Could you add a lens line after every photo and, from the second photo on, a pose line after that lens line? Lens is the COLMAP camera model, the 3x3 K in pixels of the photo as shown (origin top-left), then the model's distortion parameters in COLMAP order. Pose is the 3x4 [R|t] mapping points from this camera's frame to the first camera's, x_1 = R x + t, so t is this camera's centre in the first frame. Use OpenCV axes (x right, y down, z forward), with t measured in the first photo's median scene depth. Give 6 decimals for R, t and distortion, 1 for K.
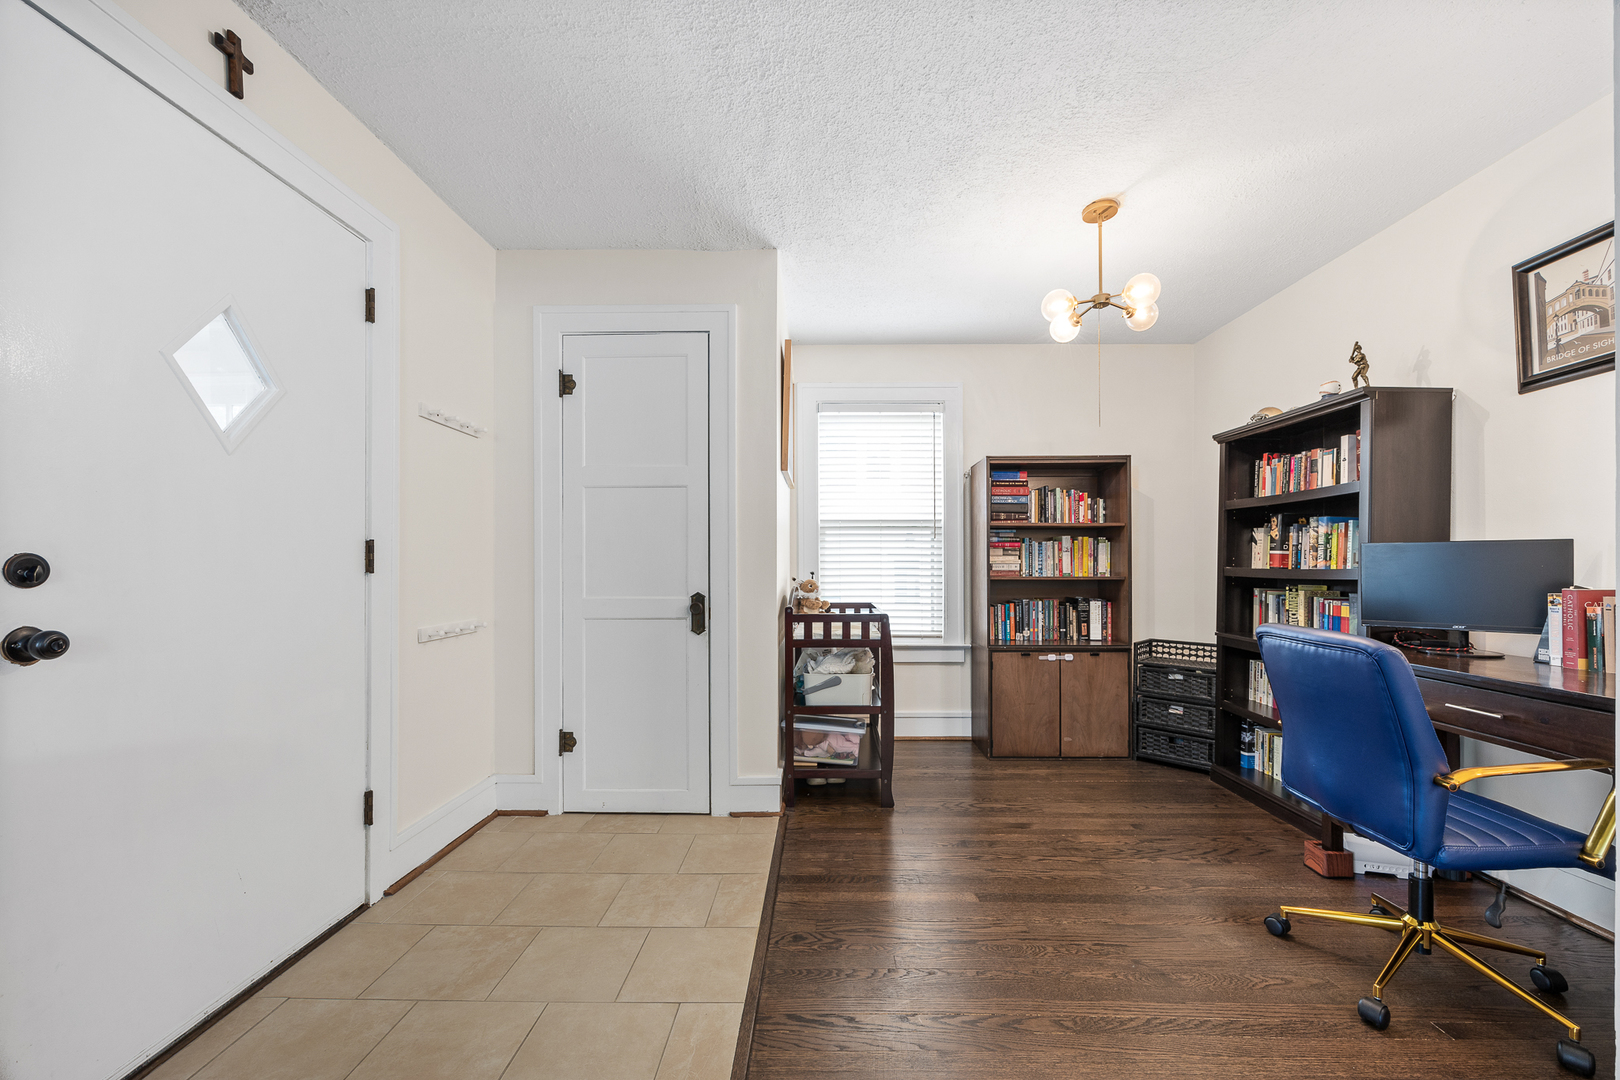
lens RADIAL K [[628.1, 0, 815.3], [0, 628.1, 566.6], [0, 0, 1]] dist [-0.000439, -0.000014]
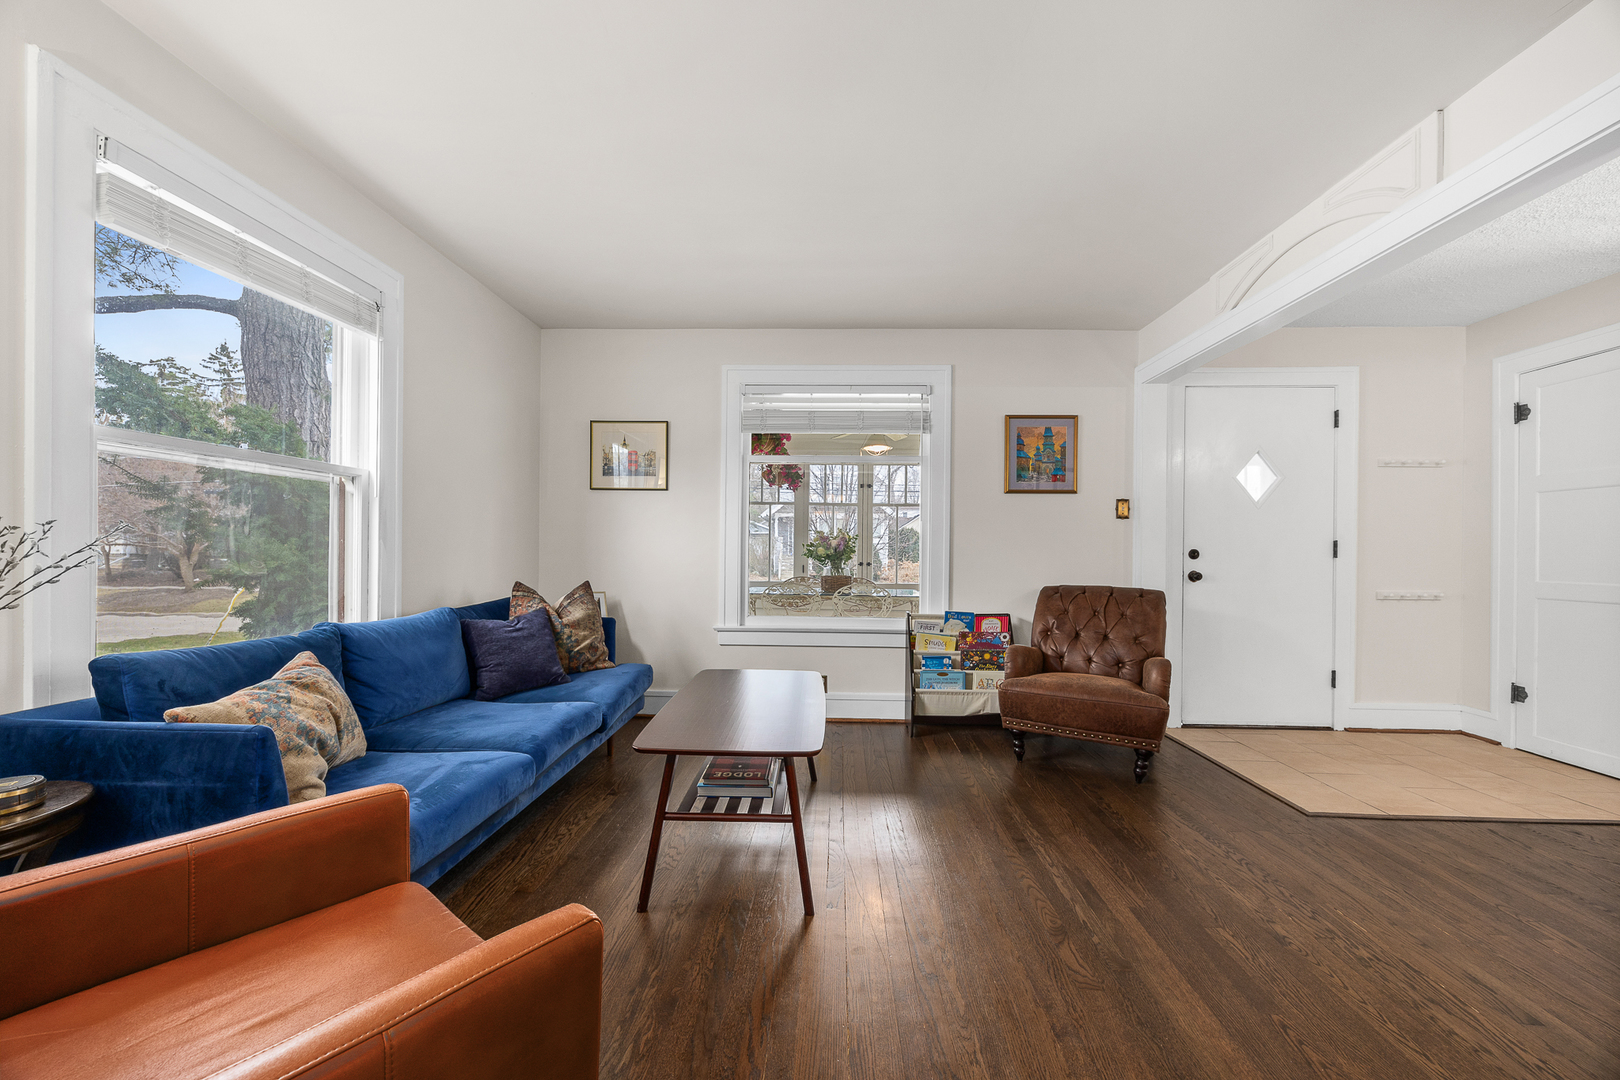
lens RADIAL K [[626.0, 0, 820.5], [0, 626.0, 543.5], [0, 0, 1]] dist [-0.001606, -0.000026]
pose [[-0.006287, -0.006888, -0.999957, 1.221619], [-0.009810, 0.999929, -0.006826, -0.004840], [0.999932, 0.009767, -0.006355, -0.570046]]
